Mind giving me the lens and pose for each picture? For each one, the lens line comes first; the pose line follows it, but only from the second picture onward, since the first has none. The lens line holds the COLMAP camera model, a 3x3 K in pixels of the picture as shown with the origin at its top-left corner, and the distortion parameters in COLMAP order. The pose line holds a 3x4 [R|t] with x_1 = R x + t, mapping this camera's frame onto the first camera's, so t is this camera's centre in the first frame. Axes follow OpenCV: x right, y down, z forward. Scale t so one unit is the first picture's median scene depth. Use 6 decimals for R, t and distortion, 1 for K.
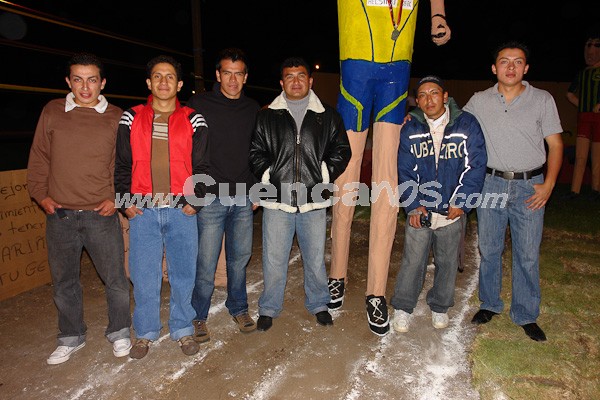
lens RADIAL K [[423.8, 0, 300.0], [0, 423.8, 200.0], [0, 0, 1]] dist [-0.100249, 0.076225]
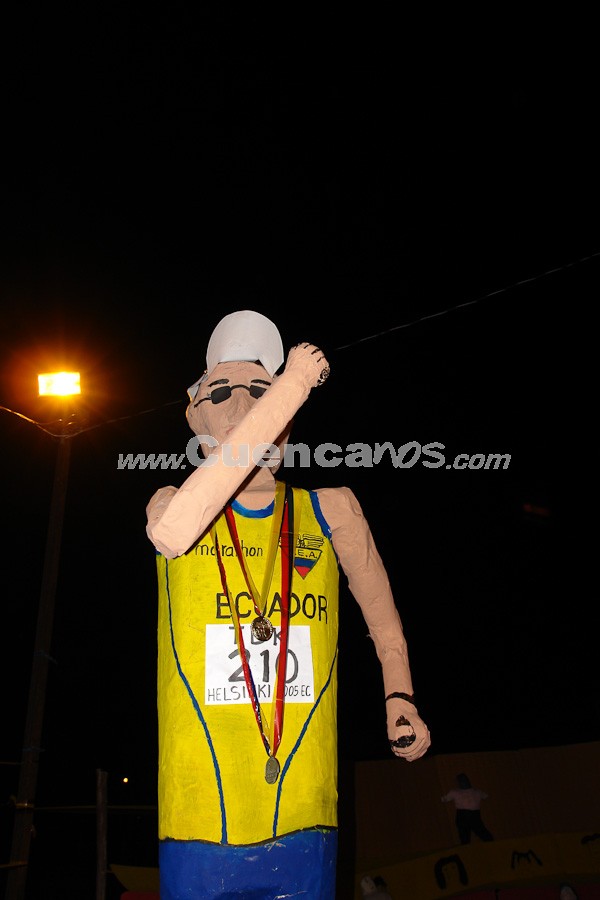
lens RADIAL K [[635.7, 0, 300.0], [0, 635.7, 450.0], [0, 0, 1]] dist [-0.100249, 0.076225]
pose [[0.997419, -0.067611, 0.024183, 0.249241], [0.066784, 0.749743, -0.658350, -0.214332], [0.026381, 0.658265, 0.752323, 0.305940]]
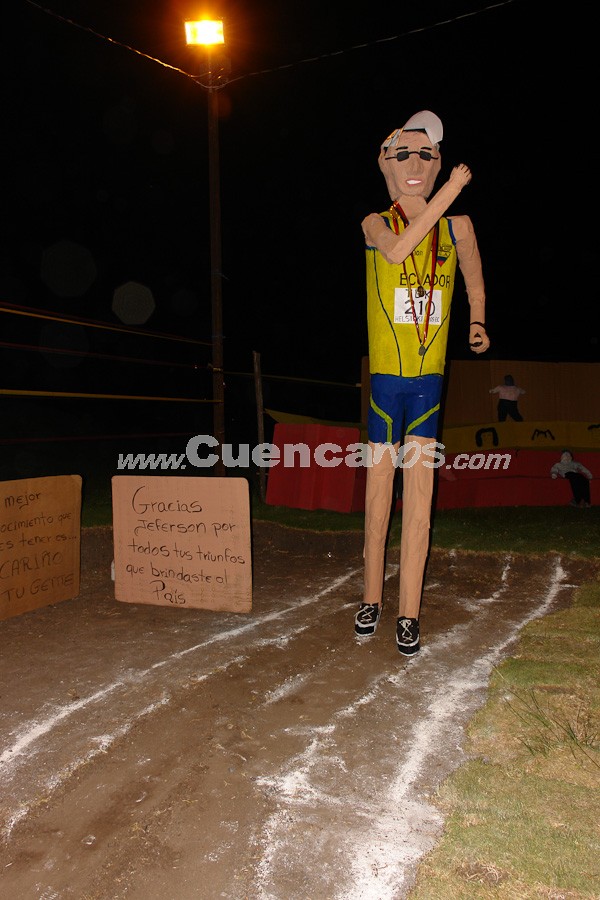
lens RADIAL K [[681.8, 0, 300.0], [0, 681.8, 450.0], [0, 0, 1]] dist [-0.055731, -0.000571]
pose [[0.996143, 0.009626, -0.087214, 0.074756], [-0.020673, 0.991730, -0.126663, 0.056574], [0.085274, 0.127978, 0.988104, -0.600765]]
